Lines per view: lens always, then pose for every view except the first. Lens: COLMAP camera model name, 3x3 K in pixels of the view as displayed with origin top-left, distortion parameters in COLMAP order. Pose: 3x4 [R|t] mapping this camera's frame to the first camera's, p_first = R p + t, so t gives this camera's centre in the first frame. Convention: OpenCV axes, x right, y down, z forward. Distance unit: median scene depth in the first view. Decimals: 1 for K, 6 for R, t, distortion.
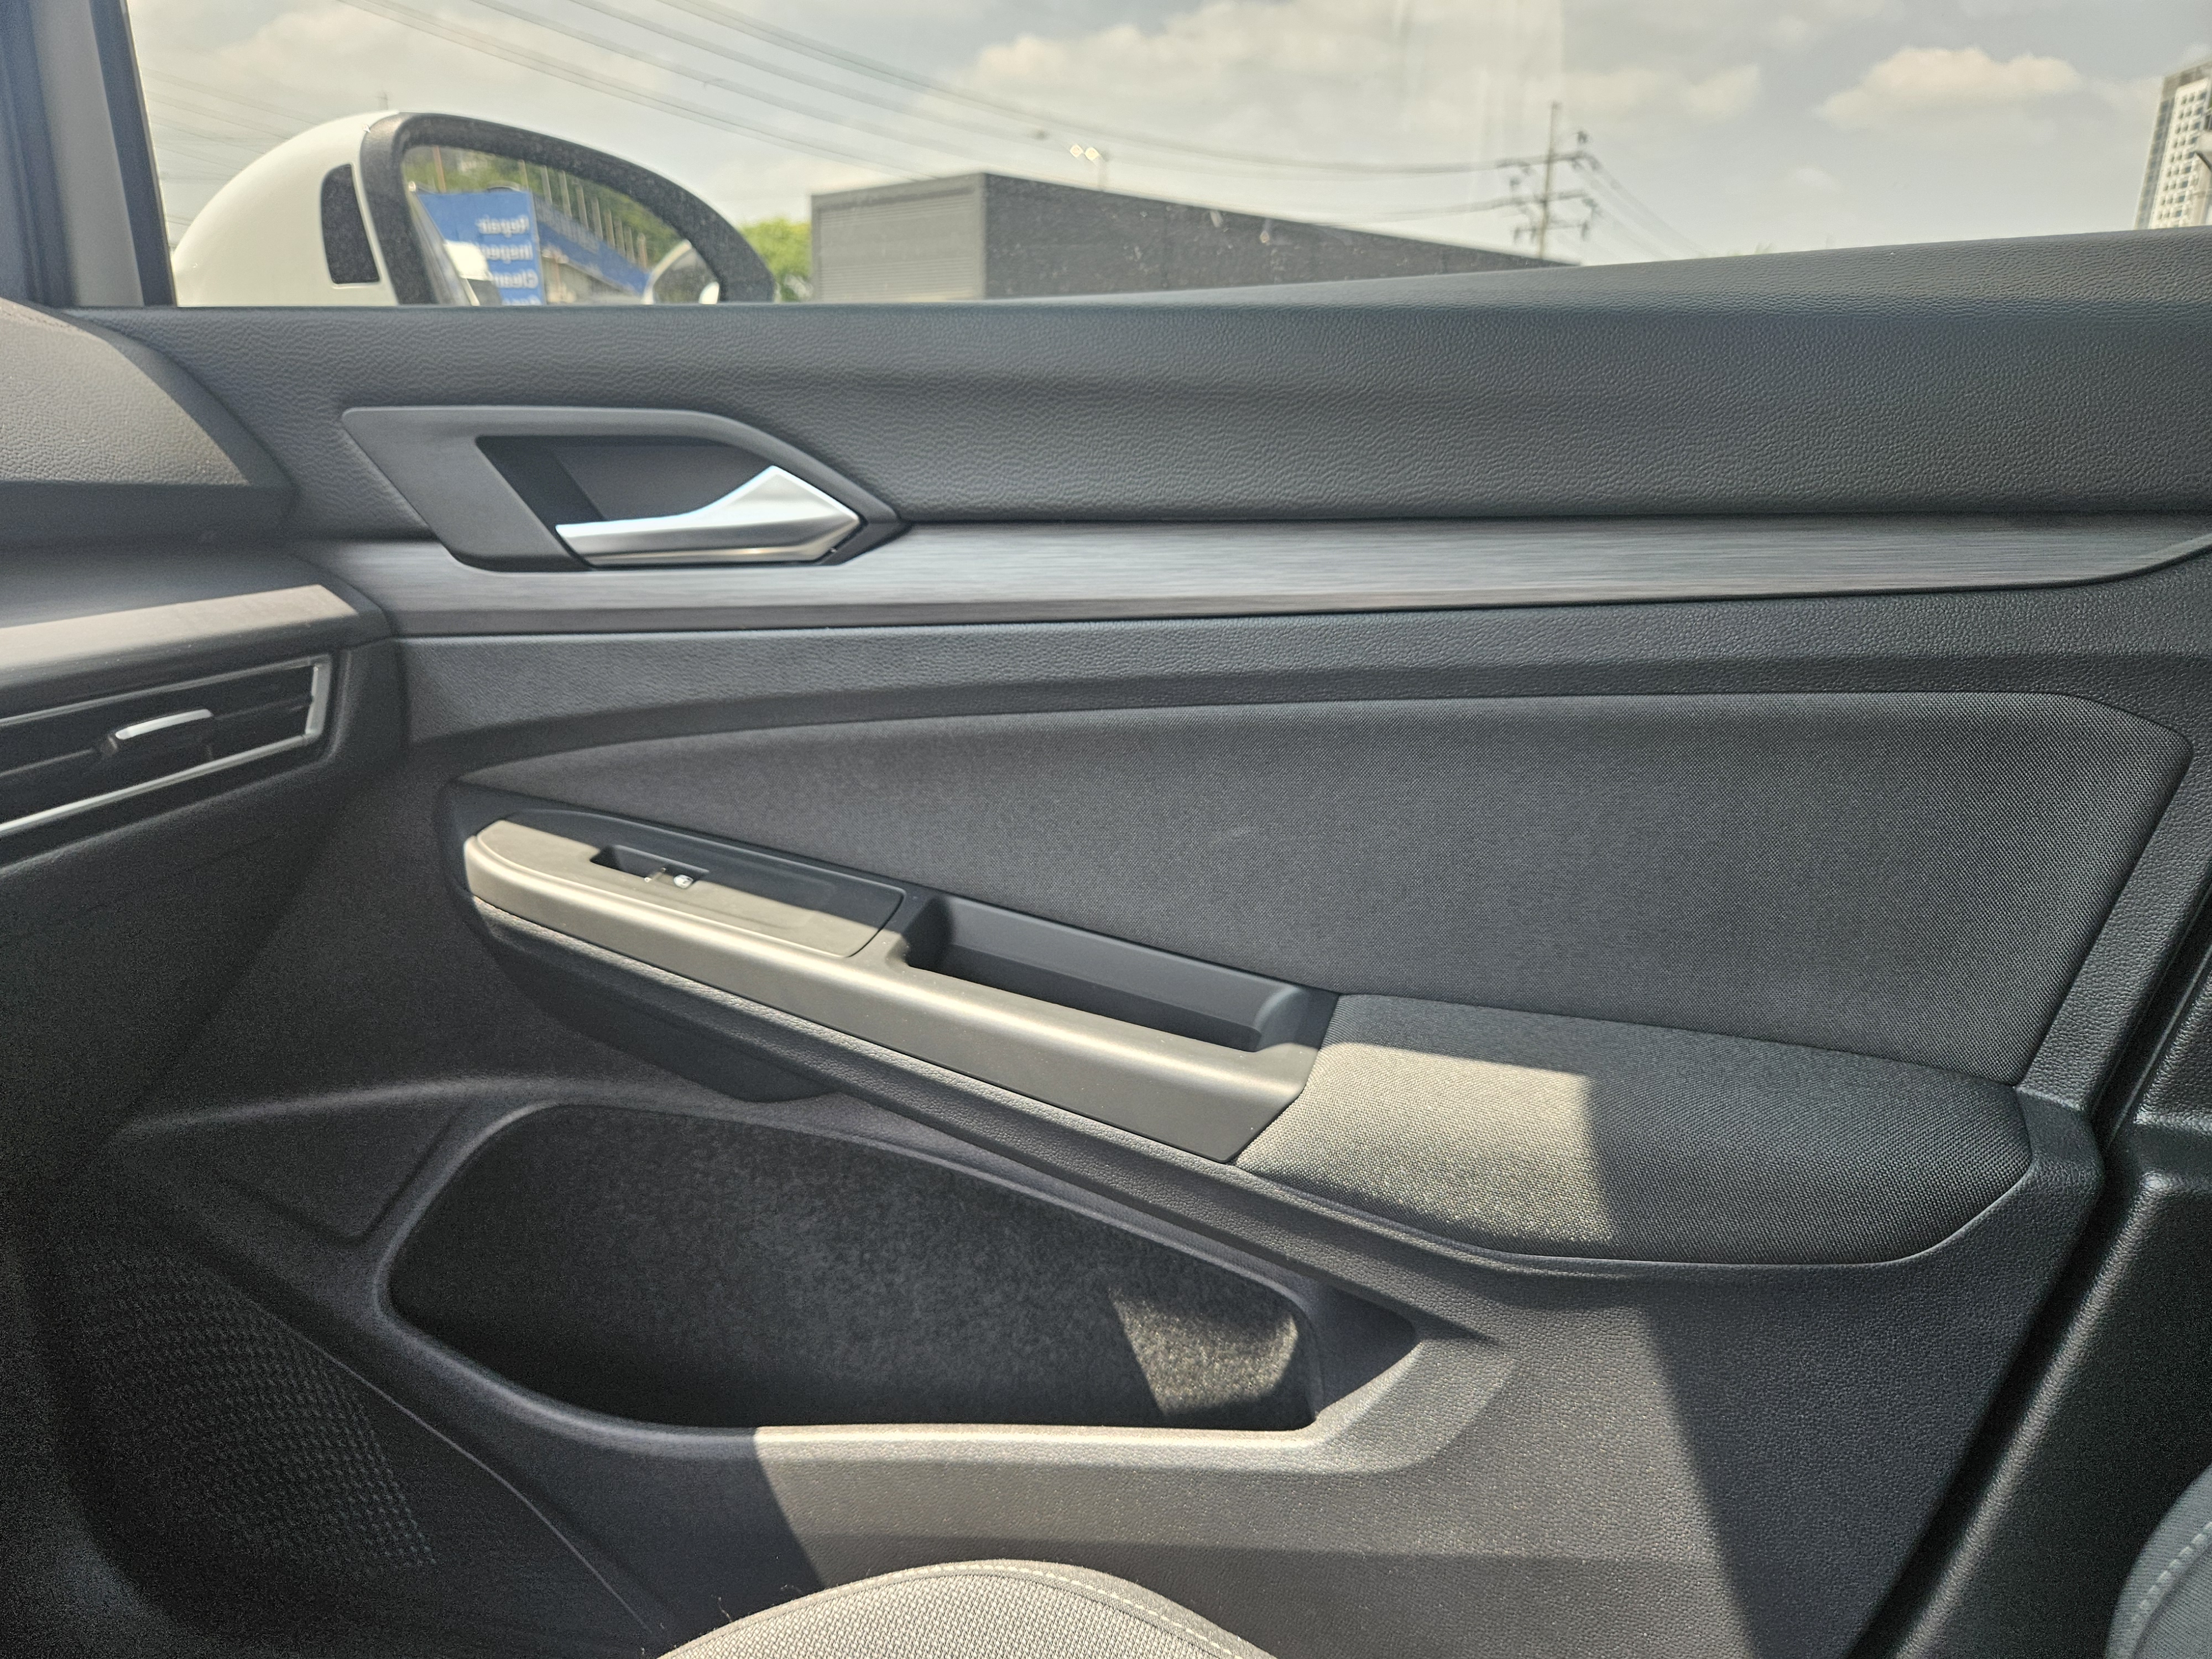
lens RADIAL K [[1490.6, 0, 1117.6], [0, 1490.6, 837.7], [0, 0, 1]] dist [0.063084, -0.050029]
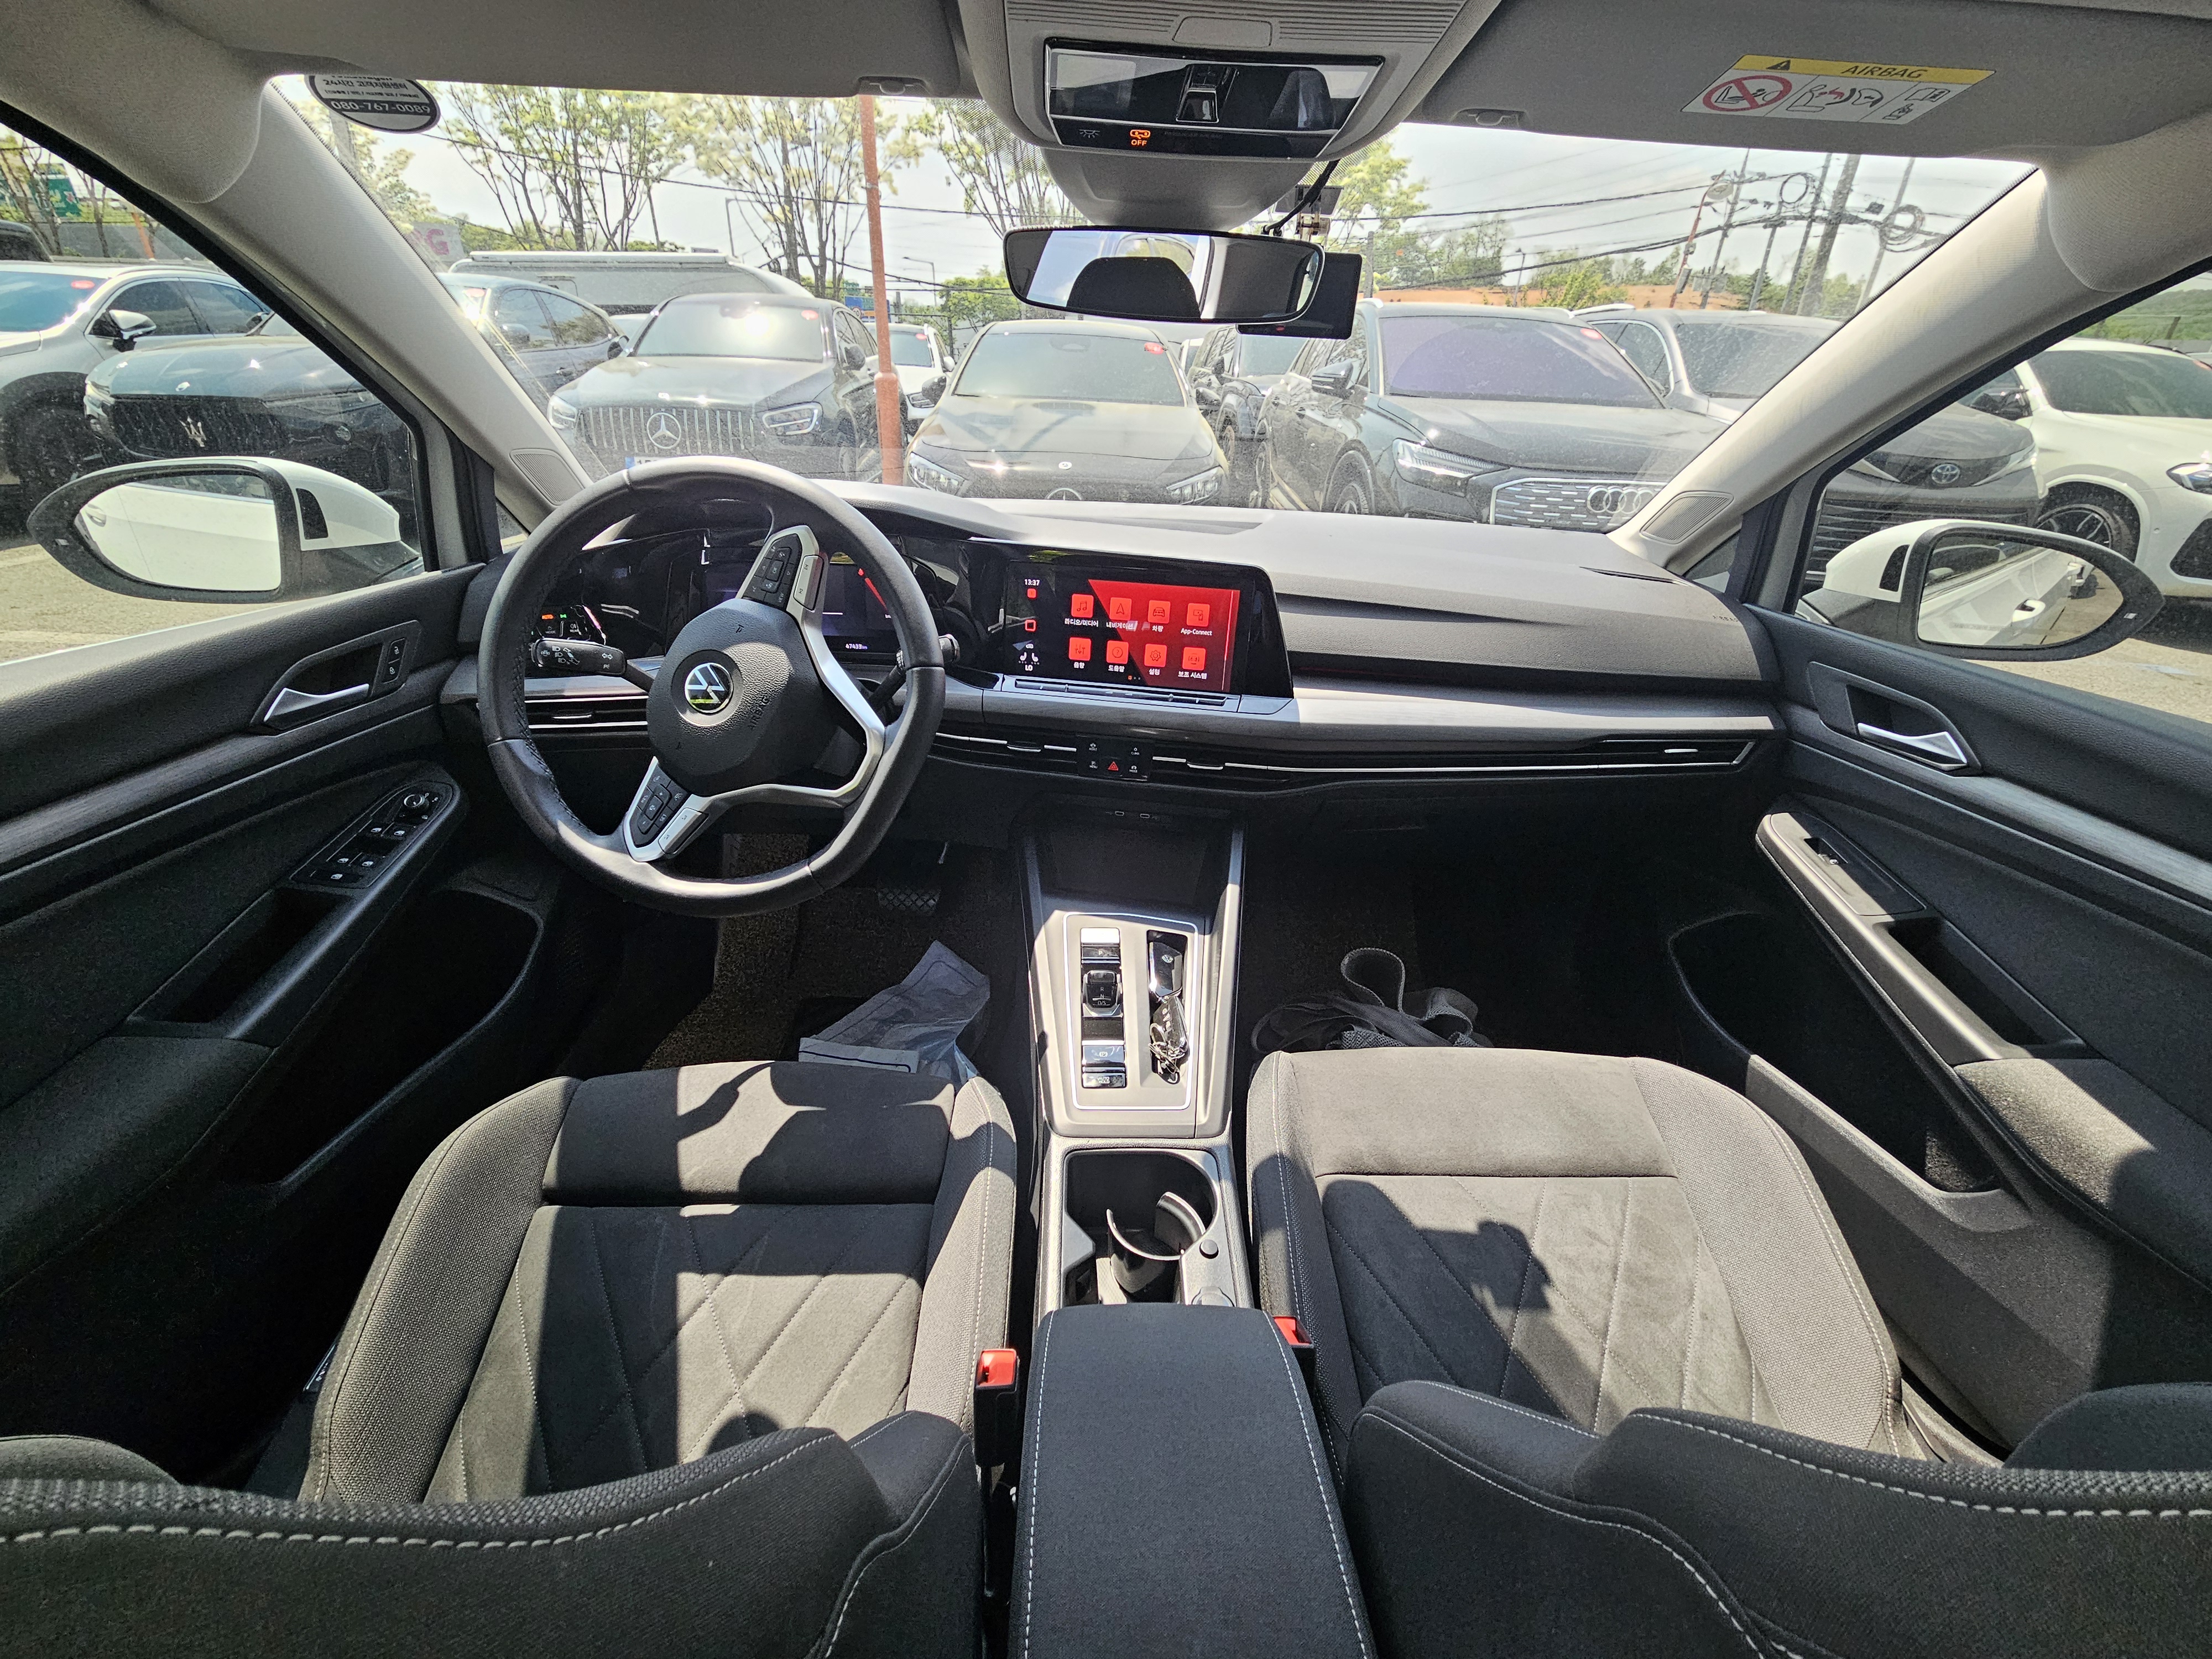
lens RADIAL K [[912.9, 0, 1106.0], [0, 912.9, 839.3], [0, 0, 1]] dist [0.001950, -0.002358]
pose [[0.244041, 0.436270, -0.866090, 0.797344], [-0.274325, 0.887672, 0.369844, -0.258615], [0.930156, 0.147333, 0.336309, -0.757083]]
